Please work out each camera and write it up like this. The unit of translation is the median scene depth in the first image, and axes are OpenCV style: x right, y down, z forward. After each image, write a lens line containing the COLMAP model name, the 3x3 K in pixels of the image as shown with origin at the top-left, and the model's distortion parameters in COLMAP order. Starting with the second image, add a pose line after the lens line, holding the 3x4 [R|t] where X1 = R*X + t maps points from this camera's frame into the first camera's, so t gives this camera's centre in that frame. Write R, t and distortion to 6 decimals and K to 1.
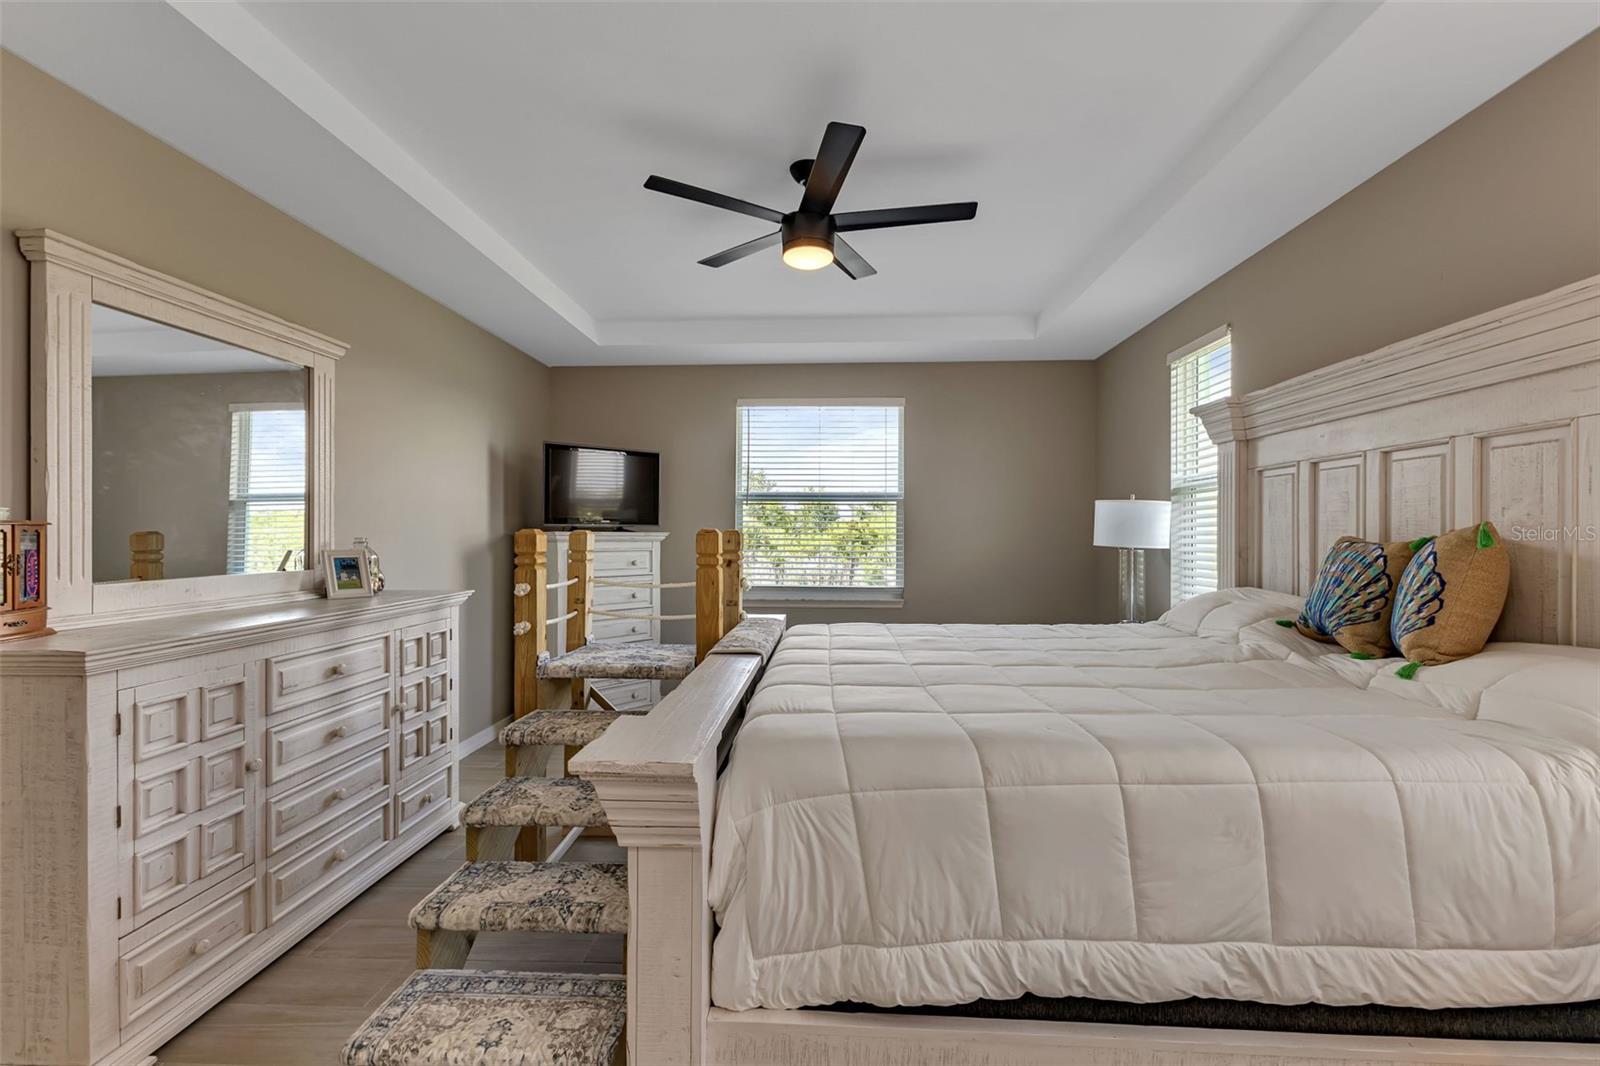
lens RADIAL K [[721.3, 0, 804.4], [0, 721.3, 530.7], [0, 0, 1]] dist [0.010361, -0.000252]
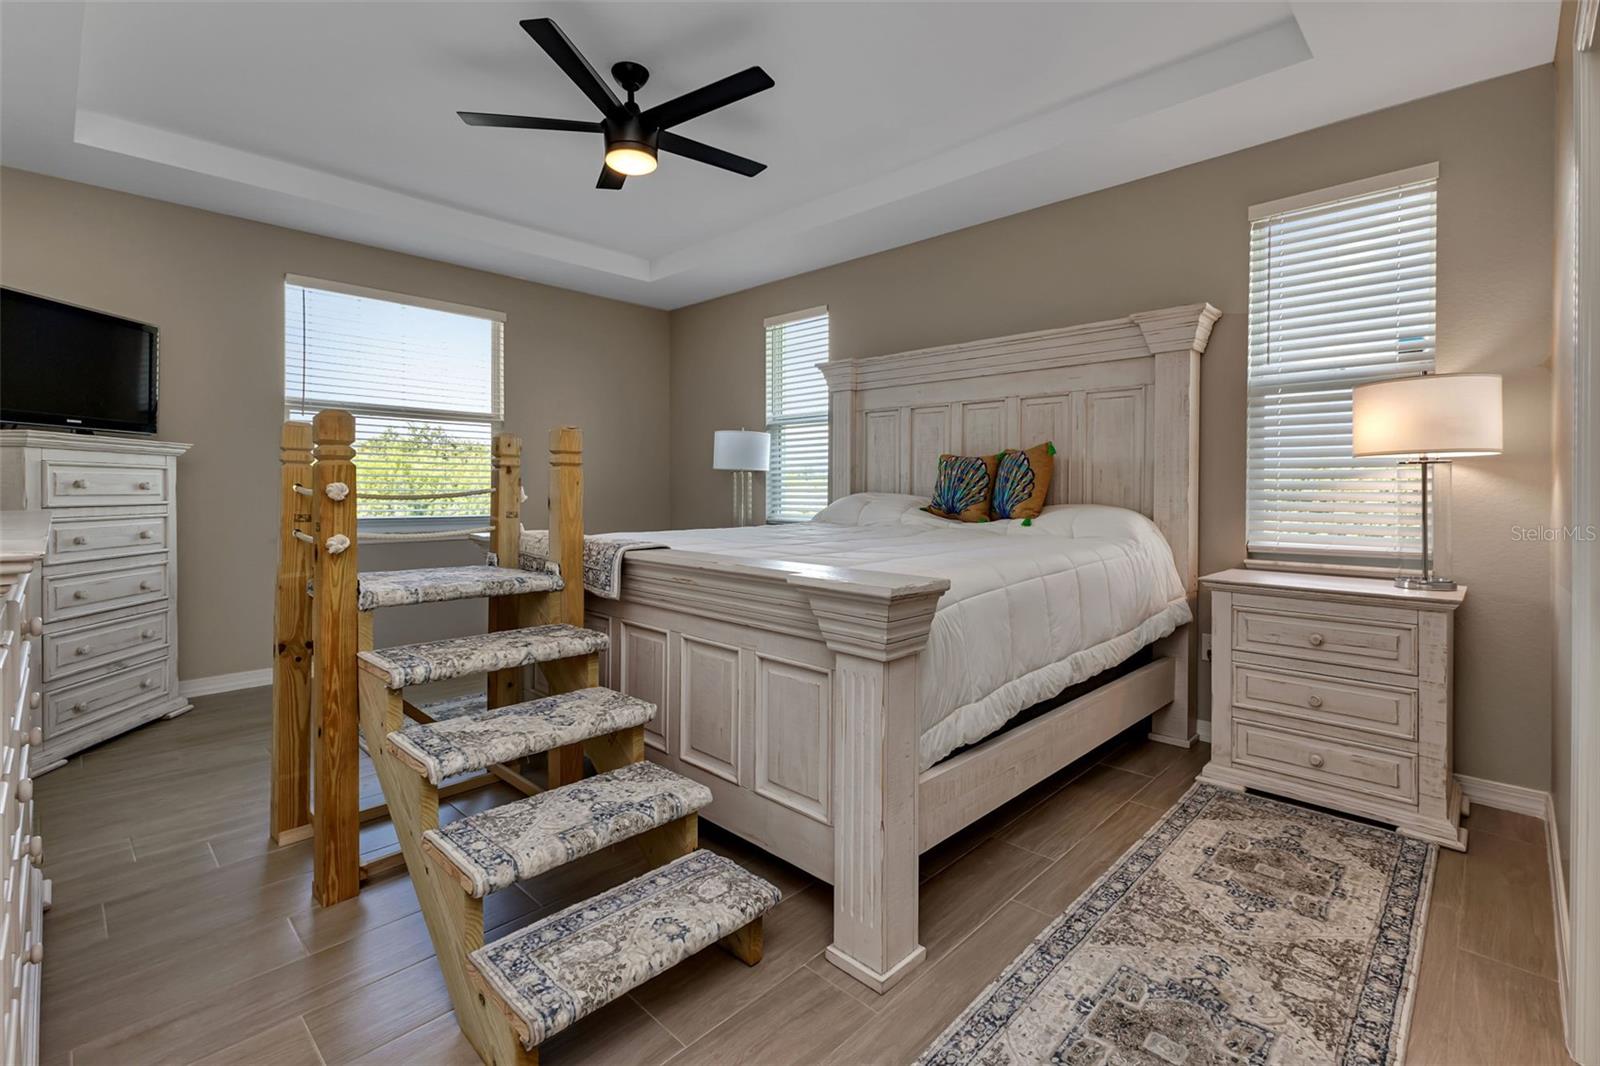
lens RADIAL K [[714.7, 0, 838.0], [0, 714.7, 484.1], [0, 0, 1]] dist [0.011733, 0.000222]
pose [[0.650866, -0.000025, 0.759193, -0.697946], [-0.005858, 0.999970, 0.005055, 0.075920], [-0.759170, -0.007738, 0.650846, 0.161316]]
